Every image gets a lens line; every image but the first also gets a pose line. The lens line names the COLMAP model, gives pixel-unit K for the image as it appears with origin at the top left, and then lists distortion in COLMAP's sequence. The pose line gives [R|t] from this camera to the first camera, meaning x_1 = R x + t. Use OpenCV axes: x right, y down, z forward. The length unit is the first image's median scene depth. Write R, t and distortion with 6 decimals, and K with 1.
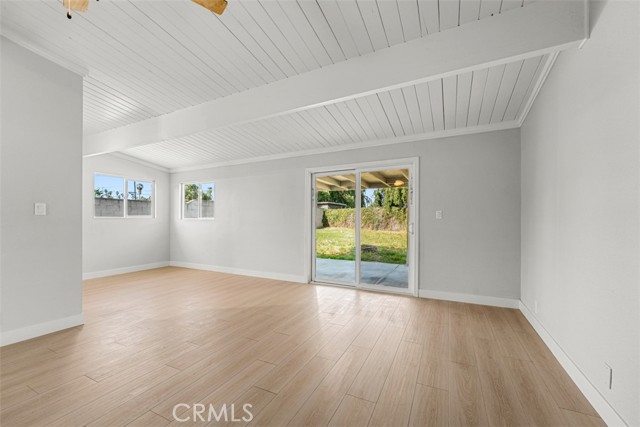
lens RADIAL K [[255.3, 0, 320.3], [0, 255.3, 220.4], [0, 0, 1]] dist [-0.005062, -0.000309]
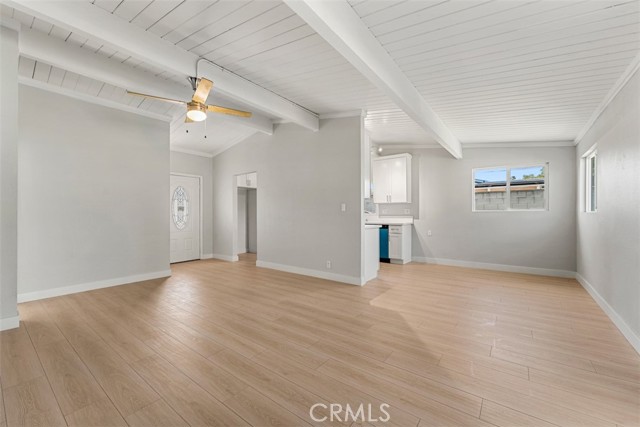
lens RADIAL K [[255.3, 0, 320.4], [0, 255.3, 213.5], [0, 0, 1]] dist [-0.005062, -0.000309]
pose [[-0.201770, -0.005320, -0.979418, 0.270722], [0.002305, 0.999980, -0.005907, 0.002476], [0.979430, -0.003449, -0.201754, 0.532193]]
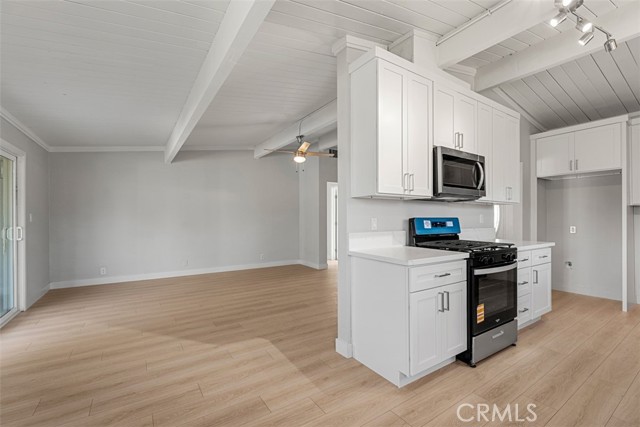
lens RADIAL K [[267.9, 0, 314.8], [0, 267.9, 217.6], [0, 0, 1]] dist [-0.006249, -0.000923]
pose [[-0.863375, -0.002695, 0.504555, -0.675201], [0.000465, 0.999981, 0.006137, -0.019686], [-0.504562, 0.005533, -0.863358, 0.905019]]
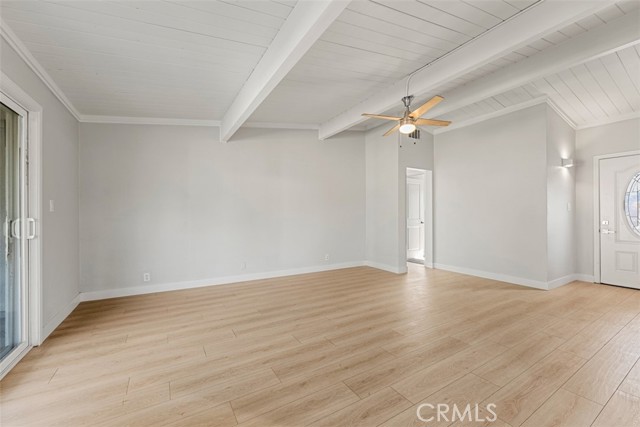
lens RADIAL K [[255.3, 0, 318.3], [0, 255.3, 213.8], [0, 0, 1]] dist [-0.005062, -0.000309]
pose [[-0.838138, -0.001273, 0.545457, -0.343069], [-0.000022, 0.999997, 0.002301, -0.001934], [-0.545458, 0.001916, -0.838136, 0.802416]]
